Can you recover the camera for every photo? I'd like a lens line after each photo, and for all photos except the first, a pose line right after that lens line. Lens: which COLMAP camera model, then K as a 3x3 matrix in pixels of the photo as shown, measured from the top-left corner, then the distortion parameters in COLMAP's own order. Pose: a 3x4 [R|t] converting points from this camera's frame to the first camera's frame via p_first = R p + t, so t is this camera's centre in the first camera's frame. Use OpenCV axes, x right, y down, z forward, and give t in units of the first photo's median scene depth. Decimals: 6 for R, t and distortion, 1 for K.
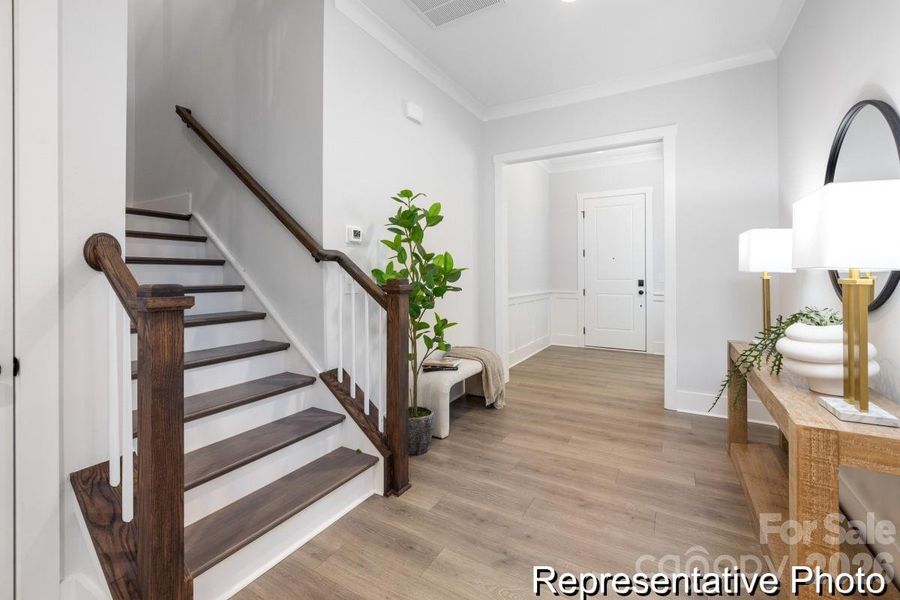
lens RADIAL K [[389.2, 0, 451.3], [0, 389.2, 273.2], [0, 0, 1]] dist [0.000242, 0.000018]
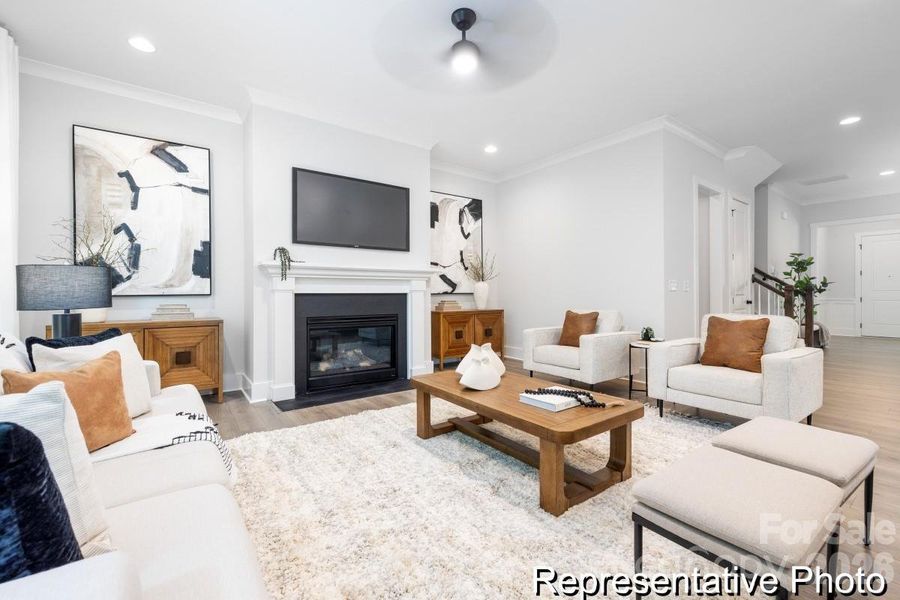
lens RADIAL K [[379.2, 0, 450.0], [0, 379.2, 289.1], [0, 0, 1]] dist [-0.001397, -0.000094]
pose [[0.918453, -0.001781, -0.395525, -1.258427], [-0.001490, 0.999967, -0.007962, 0.056333], [0.395526, 0.007903, 0.918421, -2.273229]]
